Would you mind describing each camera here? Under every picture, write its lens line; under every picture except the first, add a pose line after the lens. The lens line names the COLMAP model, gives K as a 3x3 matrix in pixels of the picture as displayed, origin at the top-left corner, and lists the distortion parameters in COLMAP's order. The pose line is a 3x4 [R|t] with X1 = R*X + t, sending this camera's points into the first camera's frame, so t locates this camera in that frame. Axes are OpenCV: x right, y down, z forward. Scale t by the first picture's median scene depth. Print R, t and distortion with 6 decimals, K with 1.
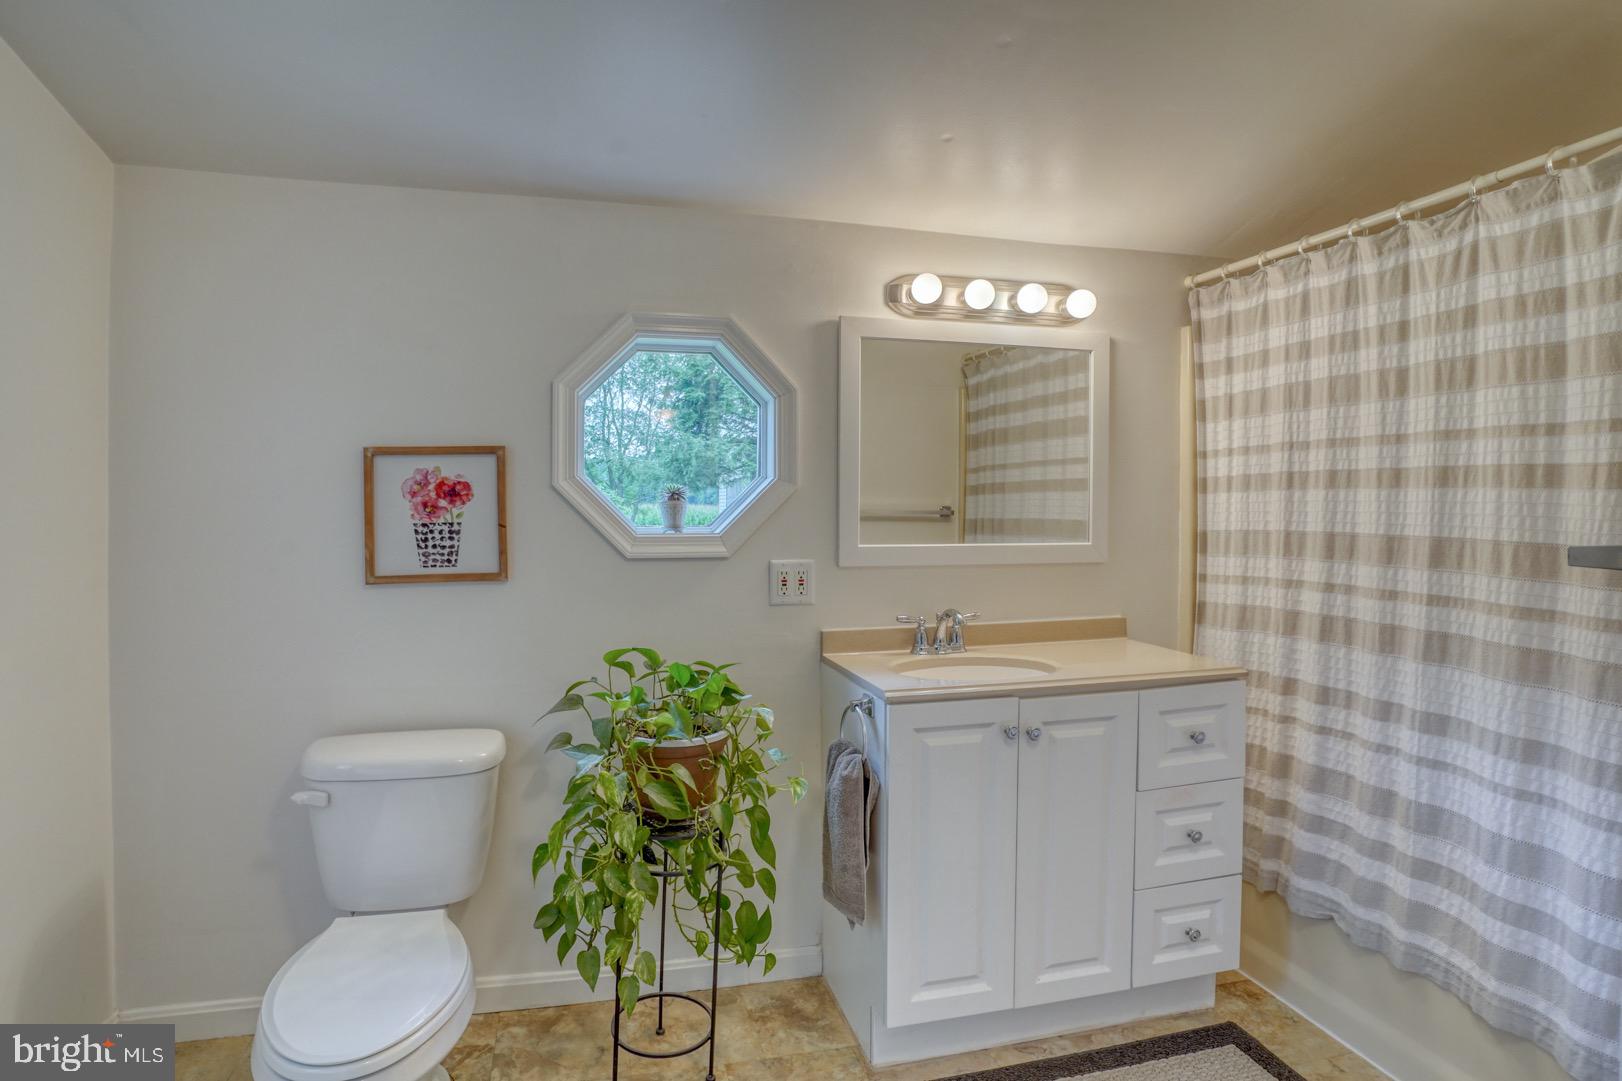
lens RADIAL K [[816.3, 0, 800.1], [0, 816.3, 534.6], [0, 0, 1]] dist [-0.075751, 0.034130]
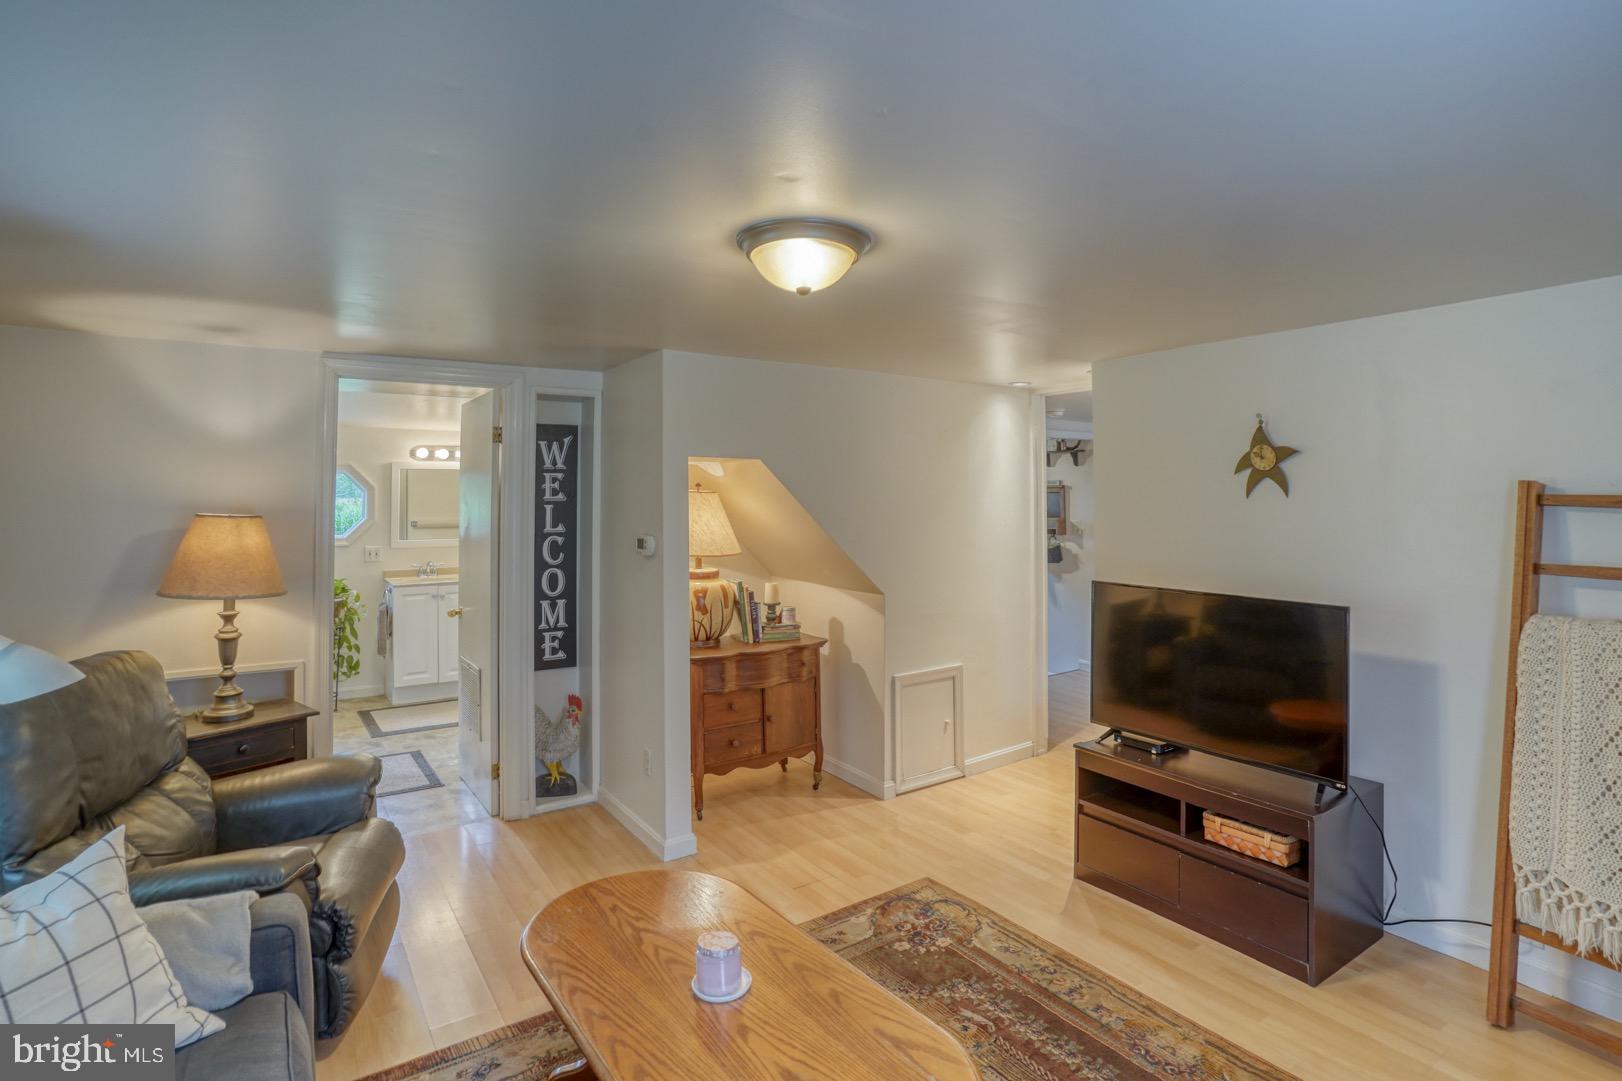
lens RADIAL K [[816.3, 0, 809.5], [0, 816.3, 491.7], [0, 0, 1]] dist [-0.075751, 0.034130]
pose [[0.949302, 0.000053, 0.314366, 0.640374], [0.016145, 0.998672, -0.048922, 0.002392], [-0.313951, 0.051517, 0.948040, -2.469137]]
